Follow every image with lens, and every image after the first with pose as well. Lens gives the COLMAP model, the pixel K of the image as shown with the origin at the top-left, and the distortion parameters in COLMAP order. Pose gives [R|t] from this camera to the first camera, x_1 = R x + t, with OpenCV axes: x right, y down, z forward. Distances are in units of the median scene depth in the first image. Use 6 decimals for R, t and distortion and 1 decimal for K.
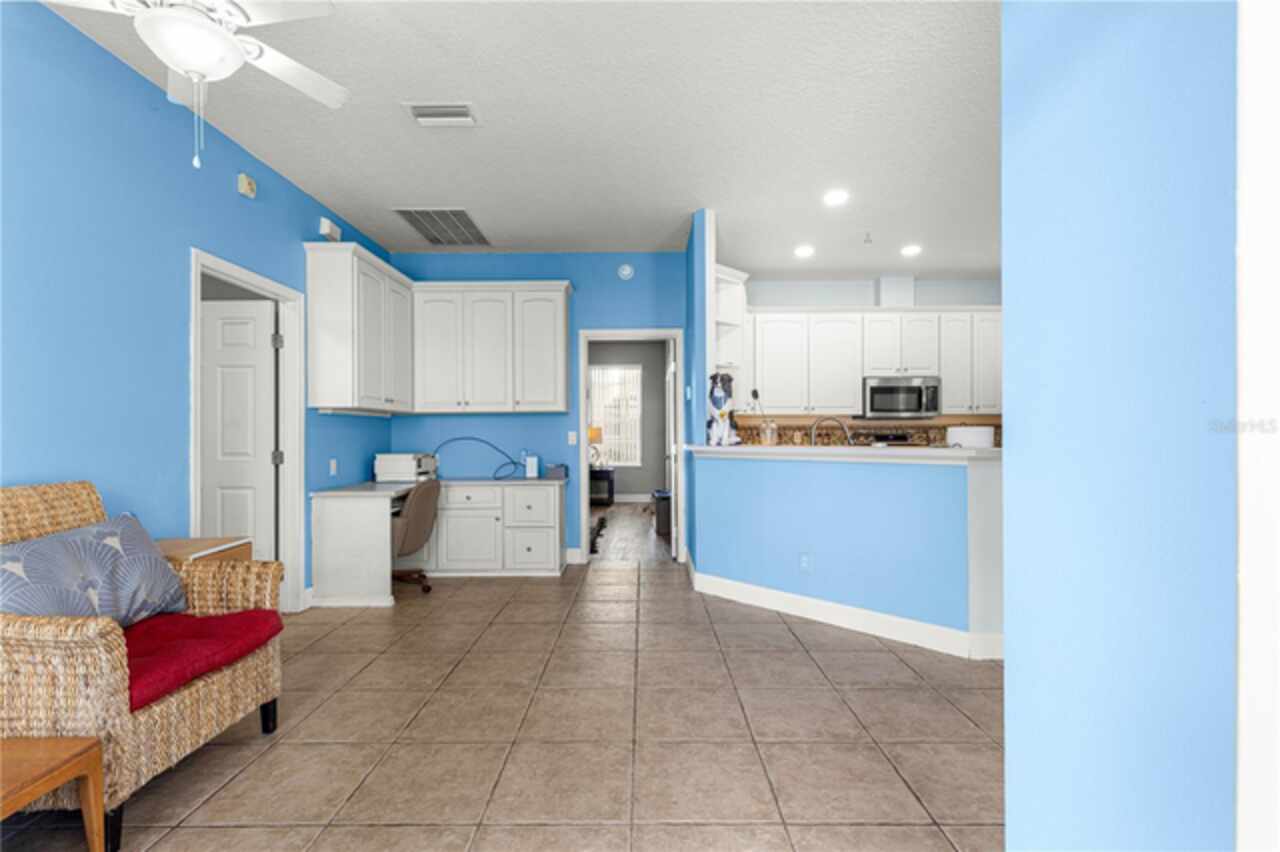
lens RADIAL K [[572.7, 0, 641.3], [0, 572.7, 430.5], [0, 0, 1]] dist [0.003055, -0.000683]
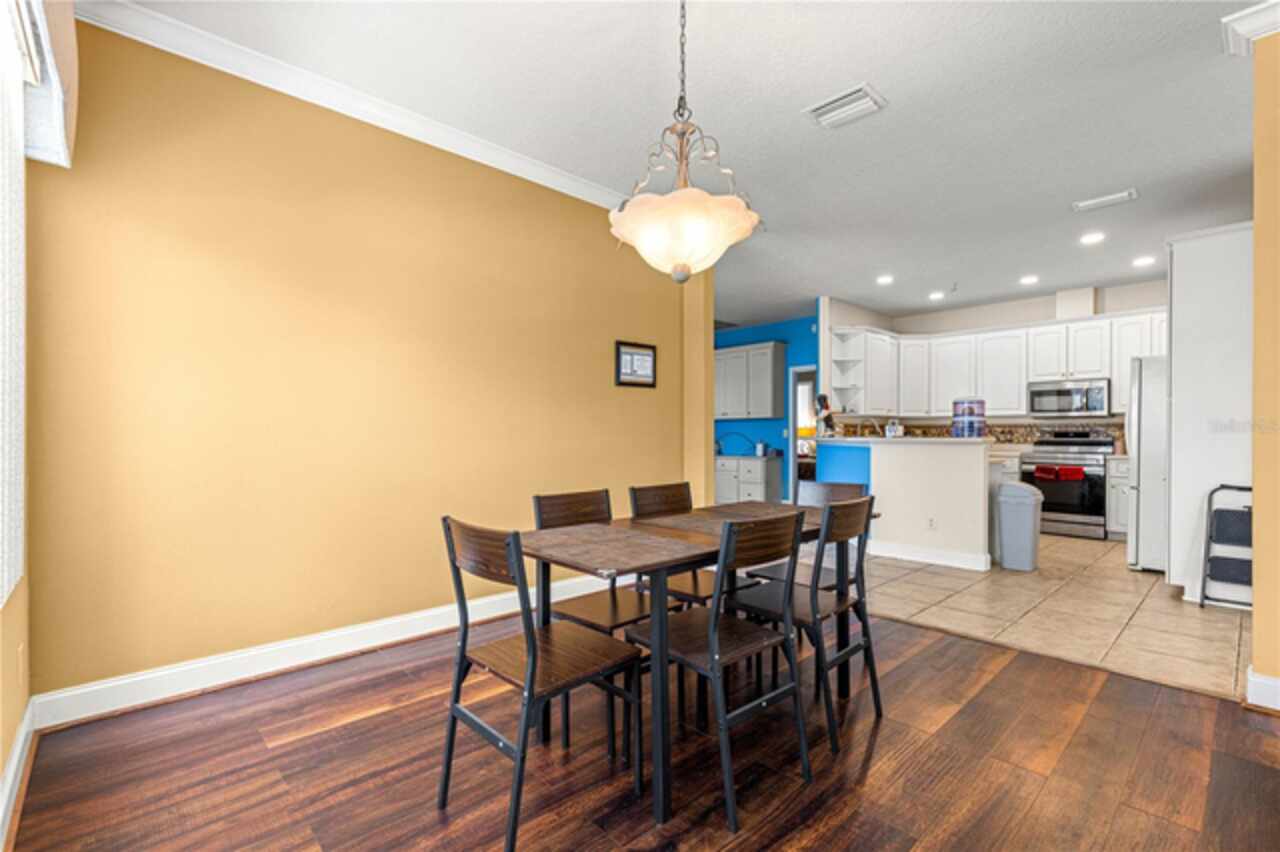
lens RADIAL K [[572.7, 0, 641.3], [0, 572.7, 430.5], [0, 0, 1]] dist [0.003055, -0.000683]
pose [[0.685045, 0.001003, -0.728500, 0.791248], [-0.000443, 0.999999, 0.000960, 0.004170], [0.728500, -0.000335, 0.685045, -0.423591]]
